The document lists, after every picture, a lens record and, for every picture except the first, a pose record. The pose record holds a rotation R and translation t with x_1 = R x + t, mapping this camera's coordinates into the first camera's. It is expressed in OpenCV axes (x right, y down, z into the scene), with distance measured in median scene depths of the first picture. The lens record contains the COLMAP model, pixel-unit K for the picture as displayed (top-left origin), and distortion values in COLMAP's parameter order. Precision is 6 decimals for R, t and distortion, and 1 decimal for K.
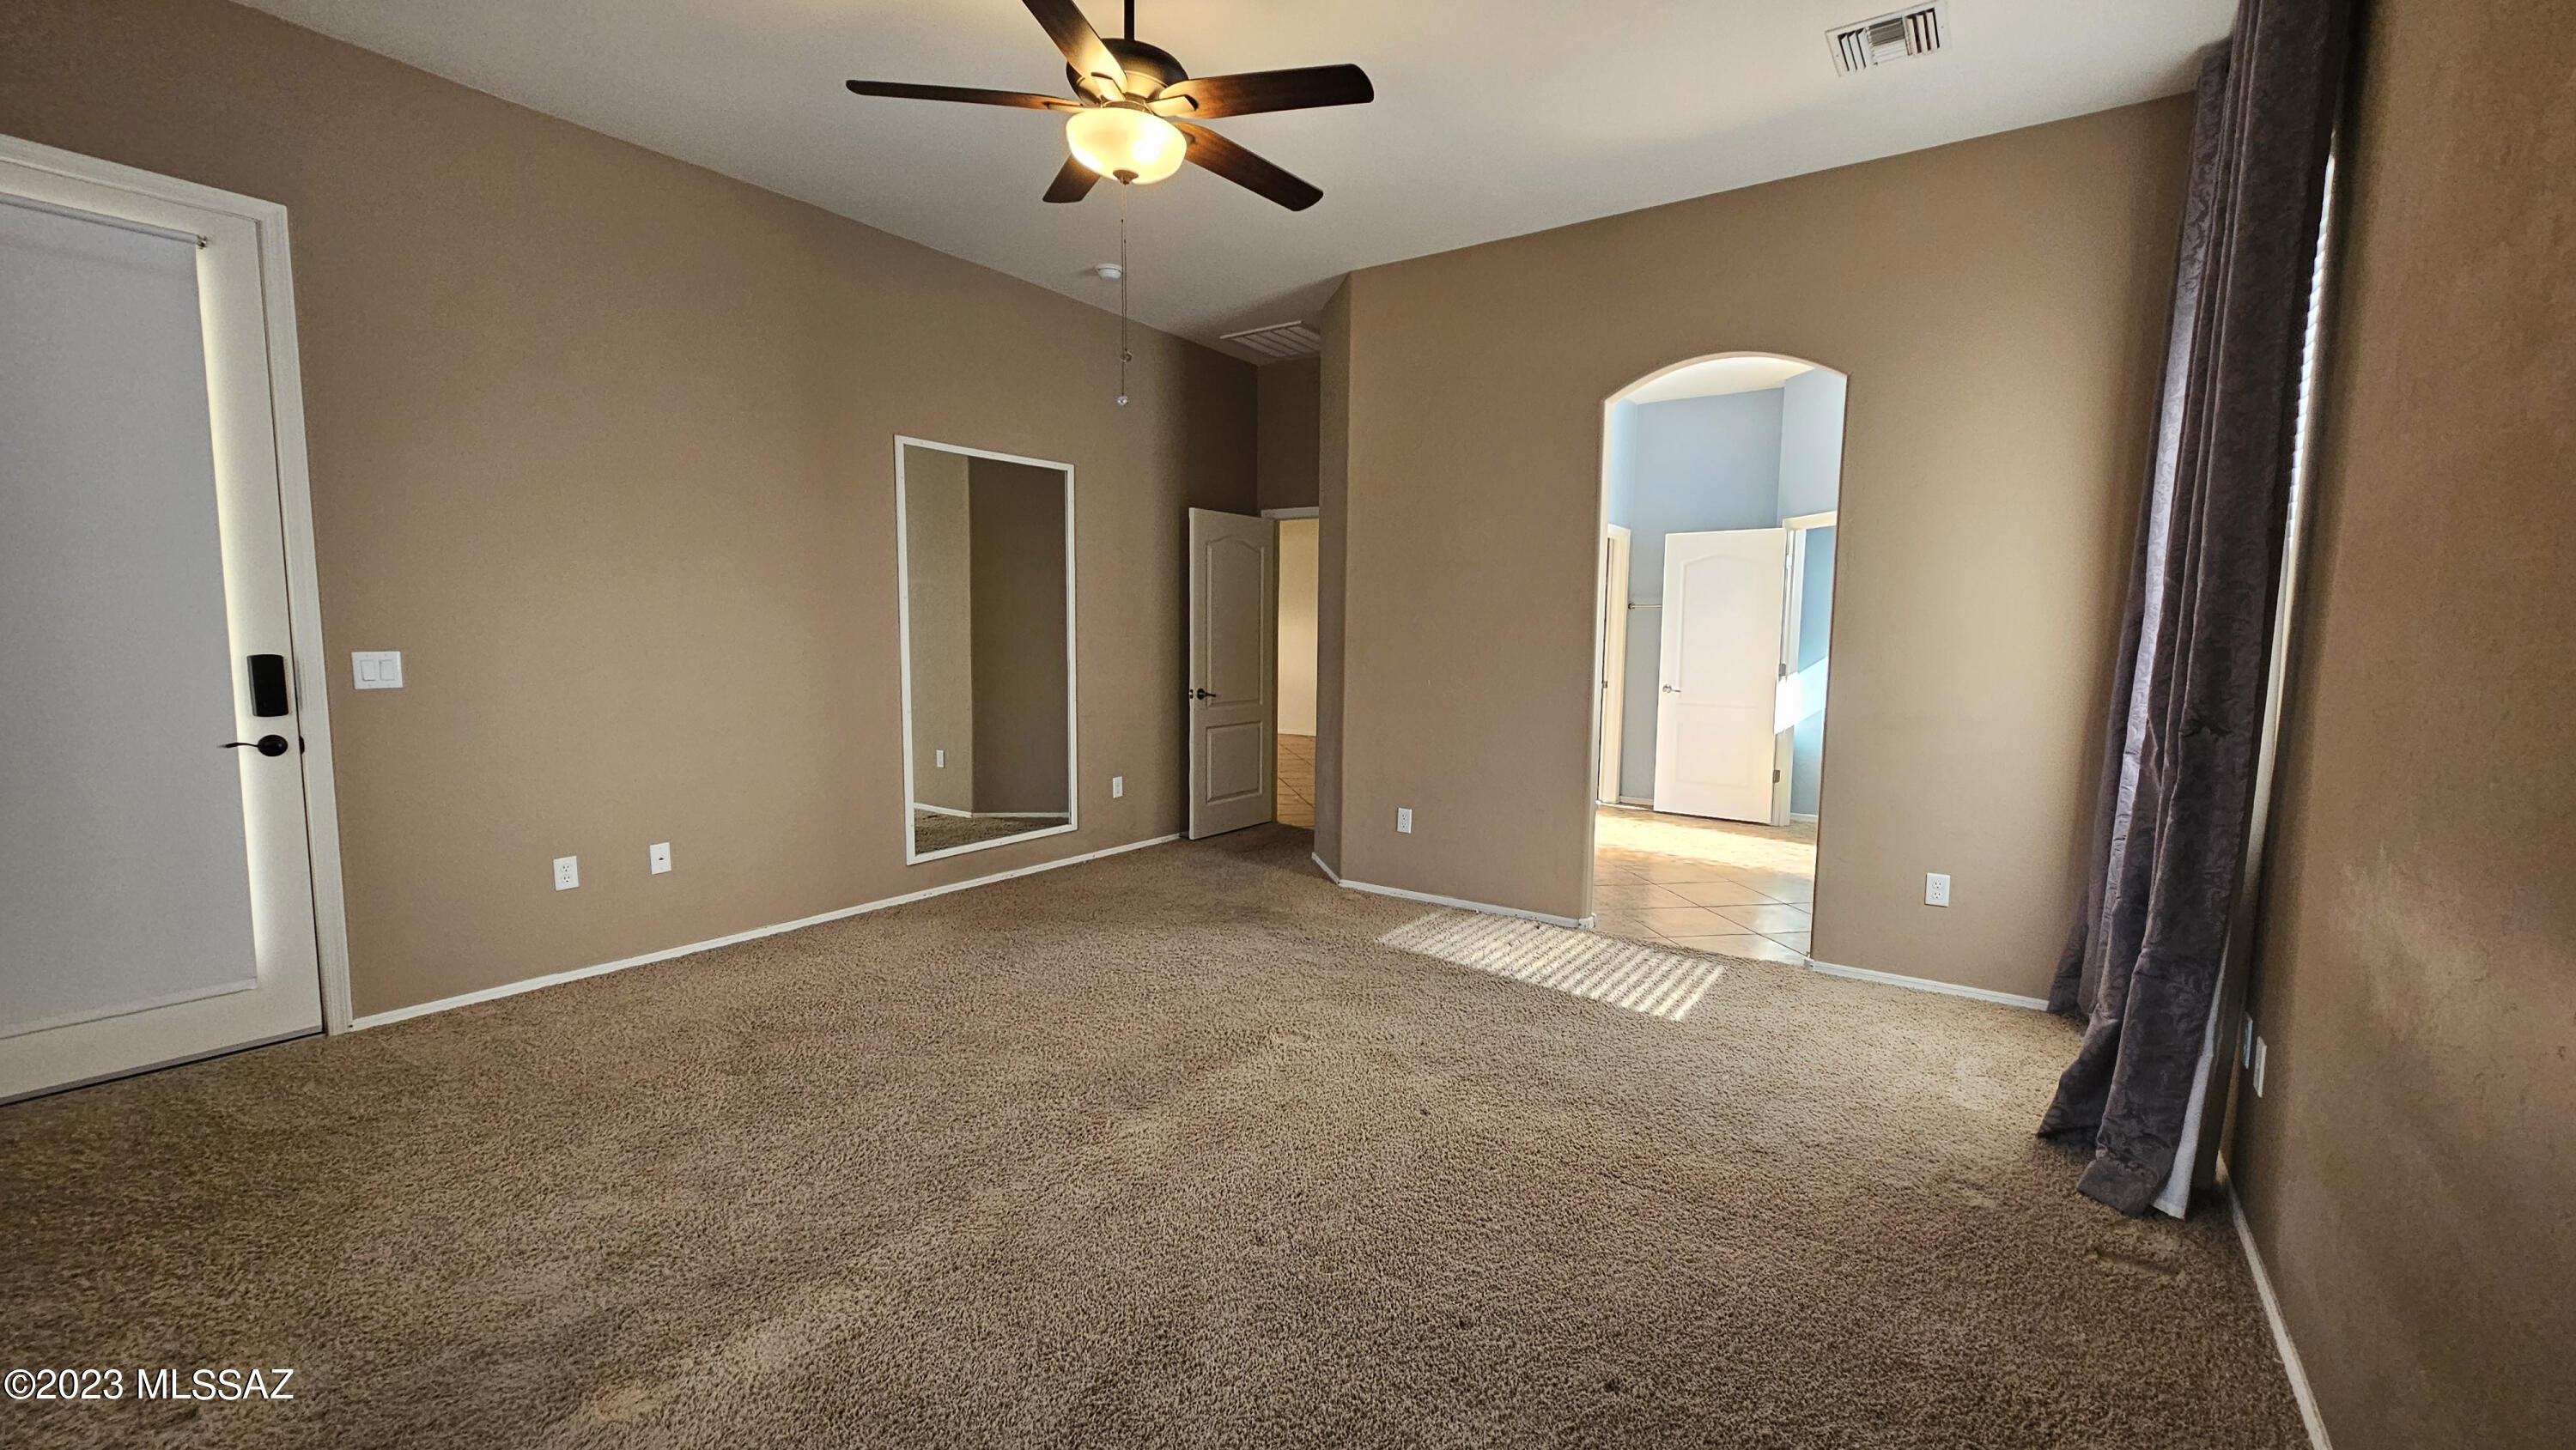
lens RADIAL K [[1025.4, 0, 1288.0], [0, 1025.4, 725.0], [0, 0, 1]] dist [0.000342, 0.000312]
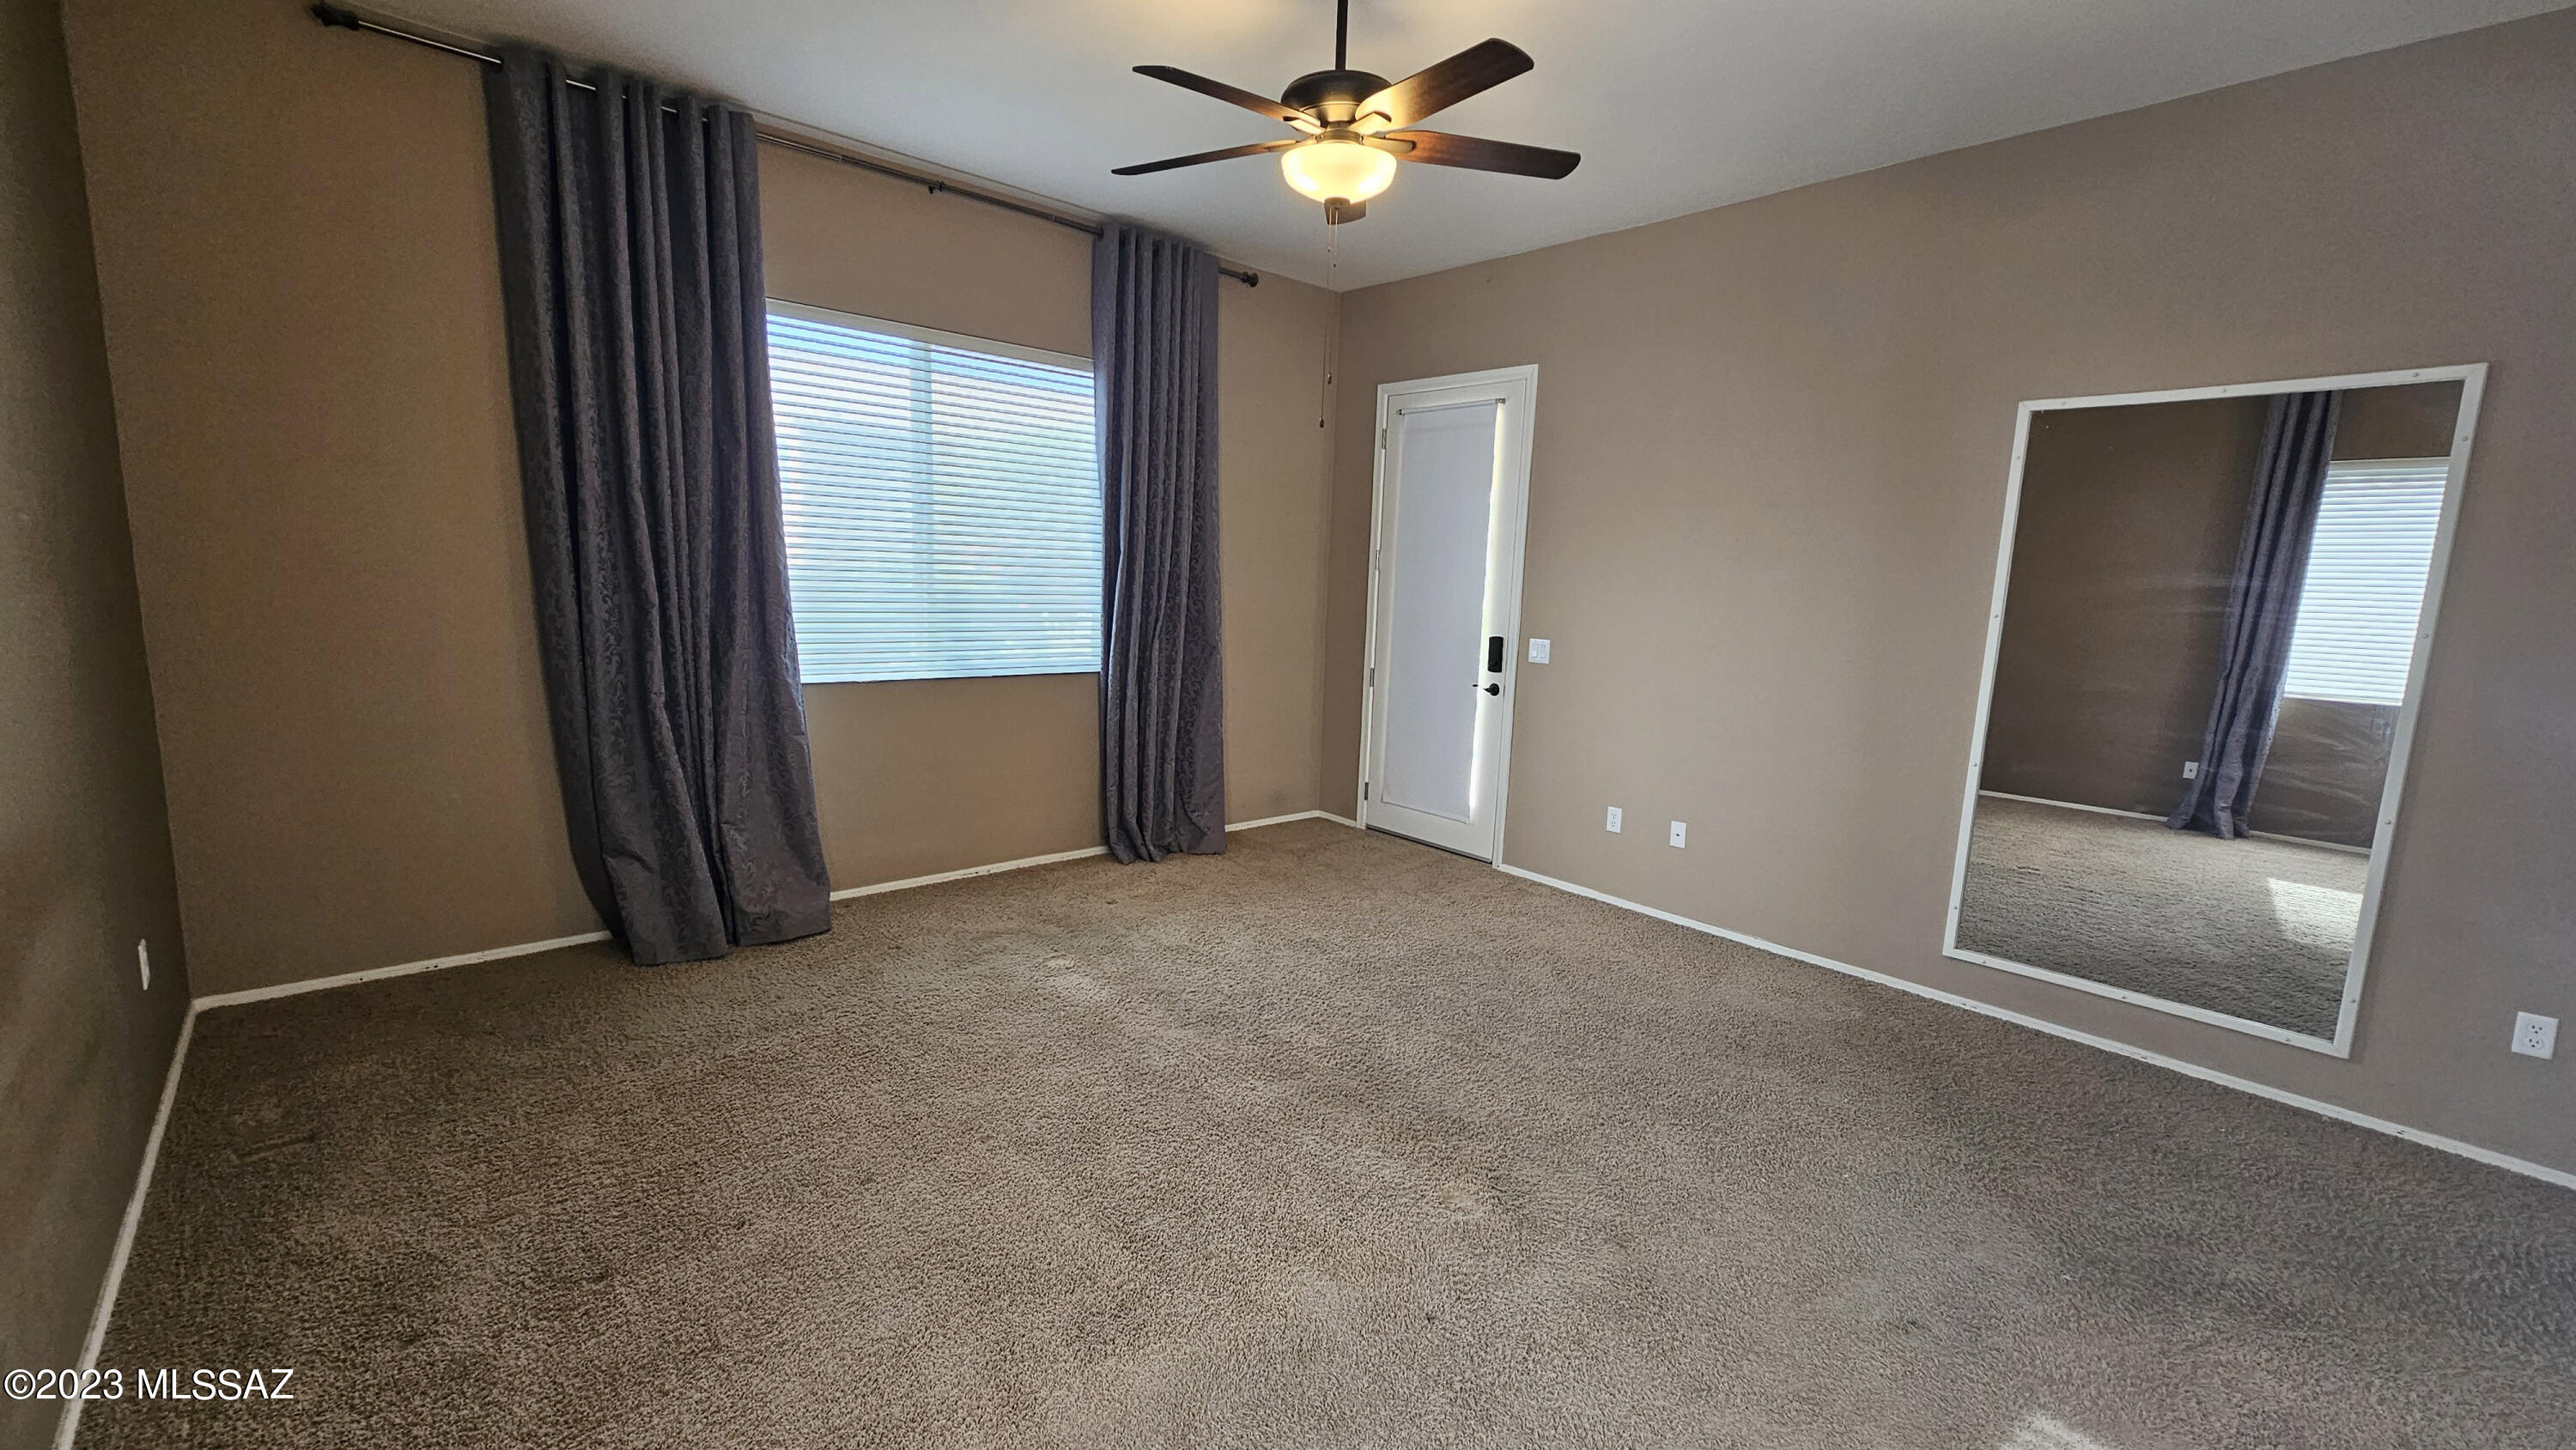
lens RADIAL K [[1041.7, 0, 1288.0], [0, 1041.7, 725.0], [0, 0, 1]] dist [-0.002279, 0.000164]
pose [[-0.206837, 0.129910, -0.969712, 0.776870], [-0.131121, 0.978523, 0.159058, -0.154256], [0.969549, 0.160048, -0.185361, 1.006001]]
